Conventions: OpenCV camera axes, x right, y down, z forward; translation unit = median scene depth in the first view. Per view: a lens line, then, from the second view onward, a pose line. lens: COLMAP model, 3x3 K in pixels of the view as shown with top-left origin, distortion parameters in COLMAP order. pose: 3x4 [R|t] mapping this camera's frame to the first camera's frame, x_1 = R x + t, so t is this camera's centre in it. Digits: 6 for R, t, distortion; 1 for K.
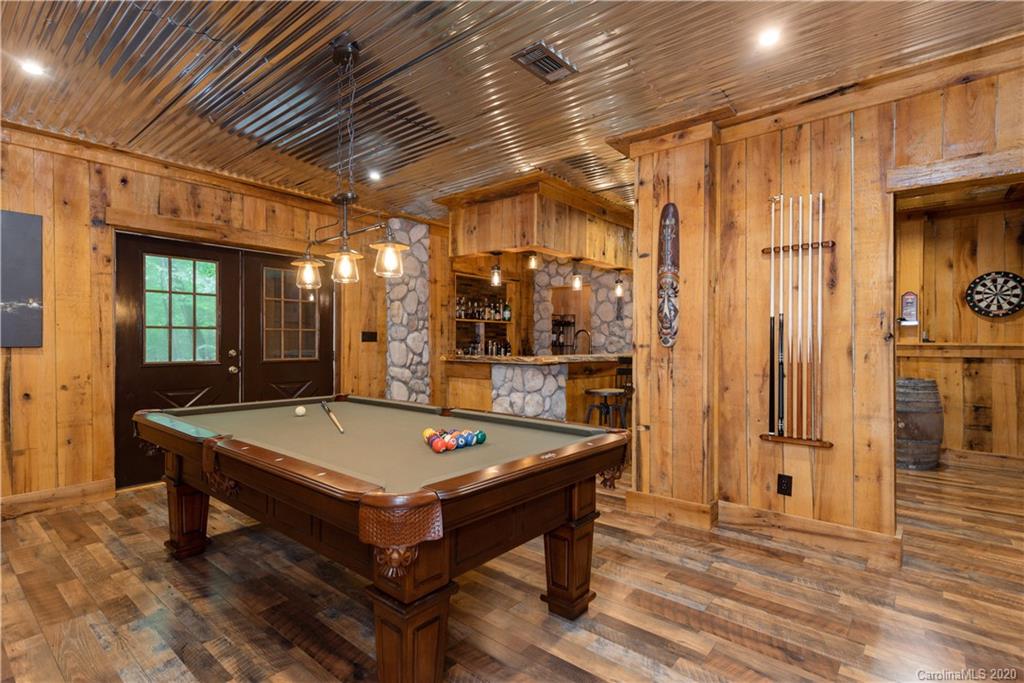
lens RADIAL K [[503.5, 0, 504.8], [0, 503.5, 331.8], [0, 0, 1]] dist [0.021024, -0.000078]
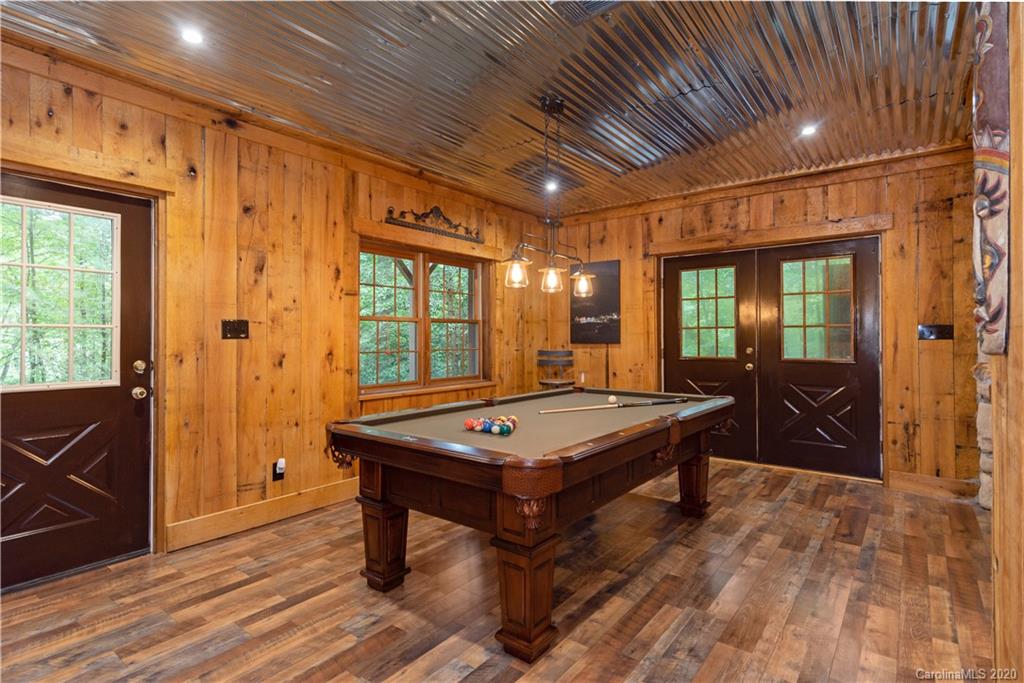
lens RADIAL K [[503.5, 0, 508.8], [0, 503.5, 340.6], [0, 0, 1]] dist [0.021024, -0.000078]
pose [[0.045199, 0.000724, -0.998978, 0.502293], [0.022016, 0.999756, 0.001720, 0.008674], [0.998735, -0.022071, 0.045172, 0.479508]]
